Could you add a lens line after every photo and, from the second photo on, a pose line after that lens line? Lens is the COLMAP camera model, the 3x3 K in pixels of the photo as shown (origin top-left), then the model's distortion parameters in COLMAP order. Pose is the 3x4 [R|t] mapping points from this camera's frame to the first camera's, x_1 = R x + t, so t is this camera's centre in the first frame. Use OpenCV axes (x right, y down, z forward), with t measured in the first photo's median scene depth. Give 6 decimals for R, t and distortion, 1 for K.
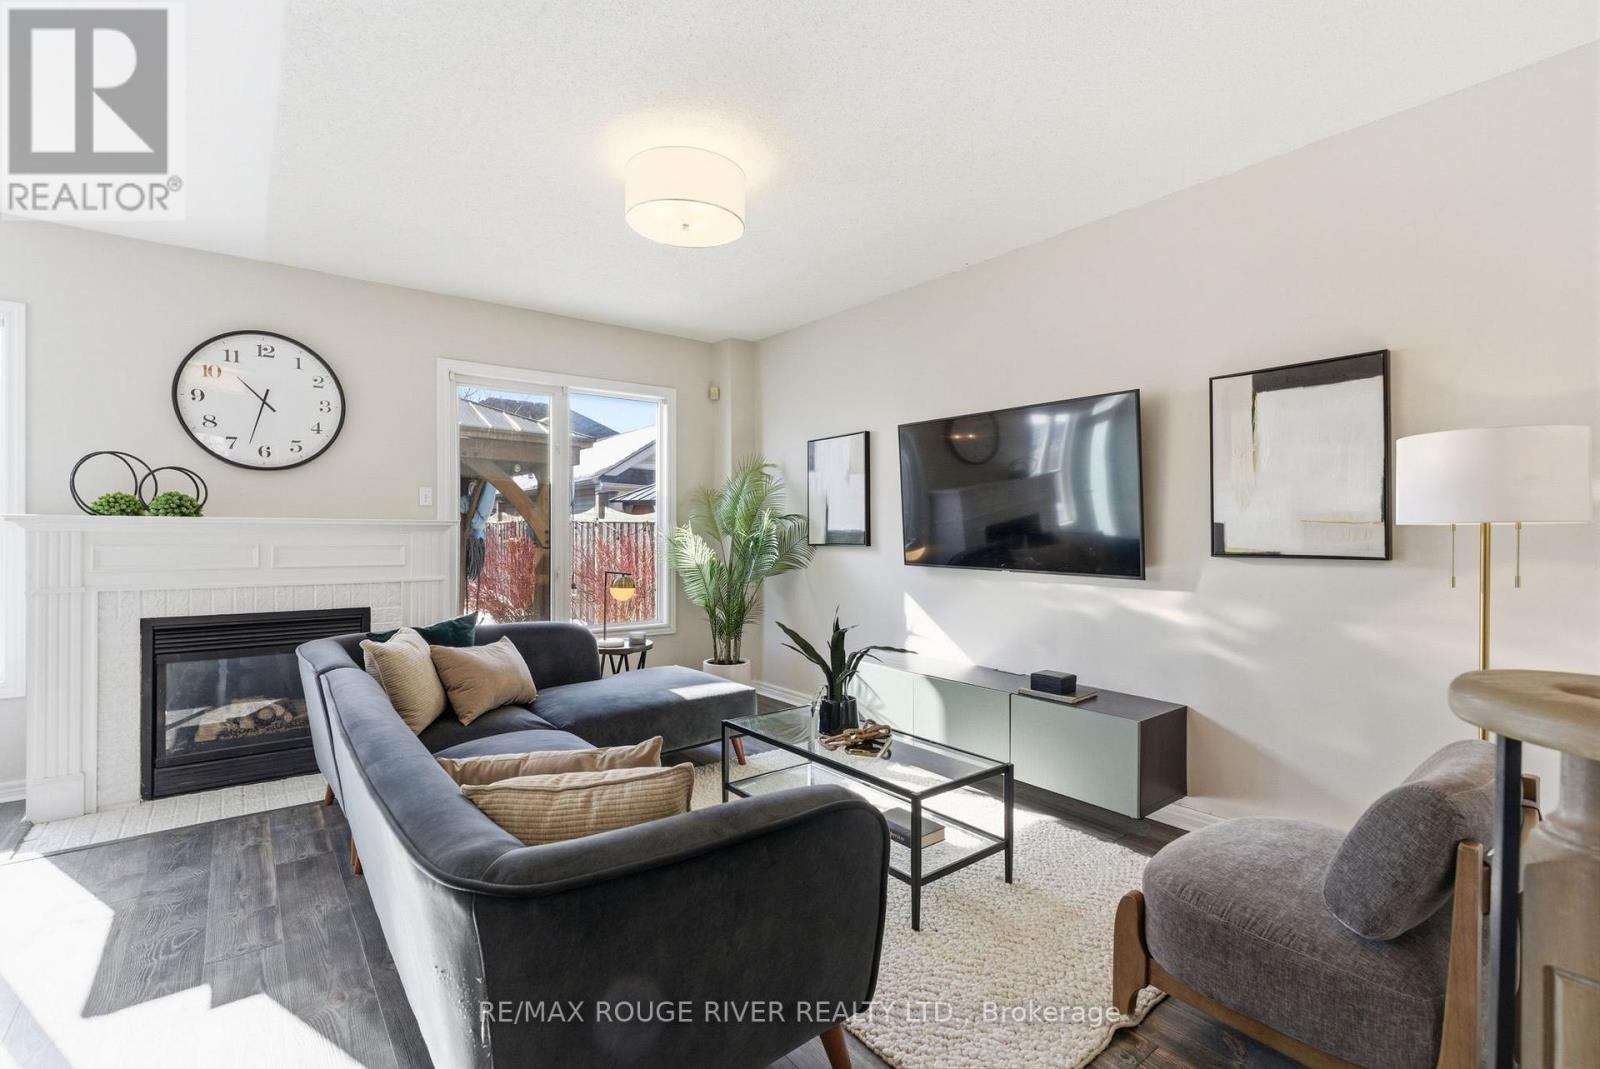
lens RADIAL K [[723.9, 0, 803.4], [0, 723.9, 532.7], [0, 0, 1]] dist [-0.000128, 0.001428]
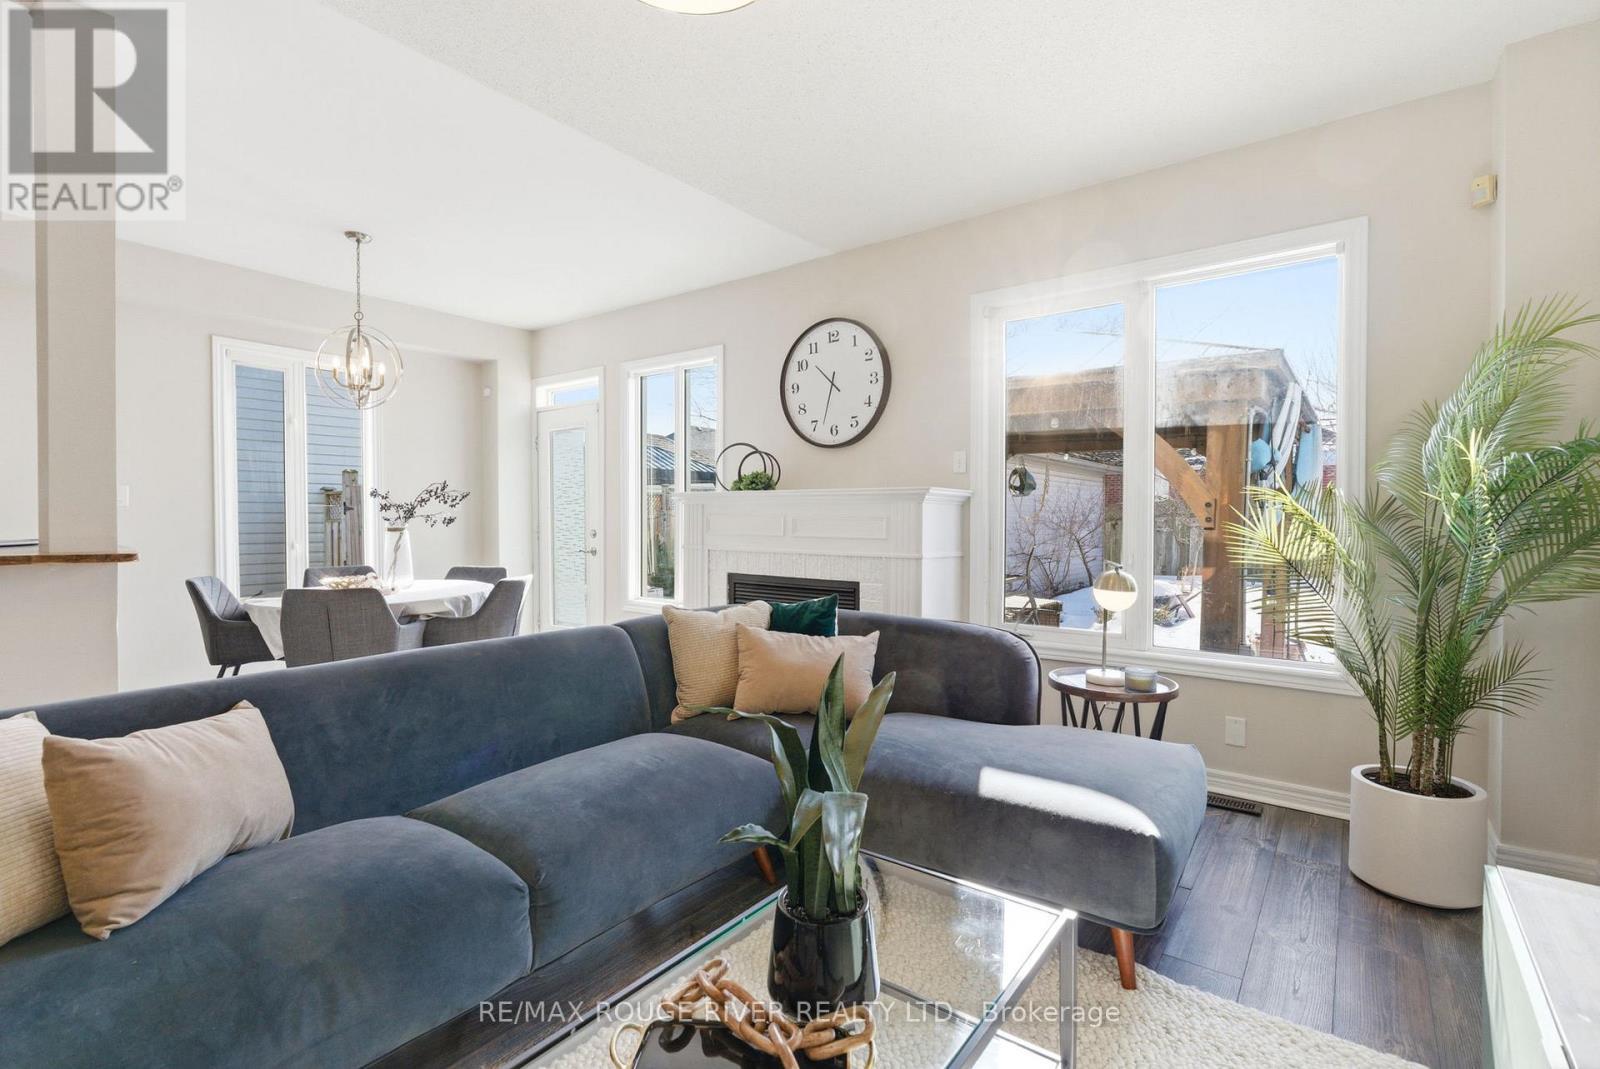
lens RADIAL K [[741.9, 0, 806.2], [0, 741.9, 530.9], [0, 0, 1]] dist [-0.001832, 0.001006]
pose [[0.256277, 0.013389, -0.966511, 0.287940], [-0.005782, 0.999907, 0.012319, 0.022343], [0.966586, 0.002432, 0.256331, 0.616358]]
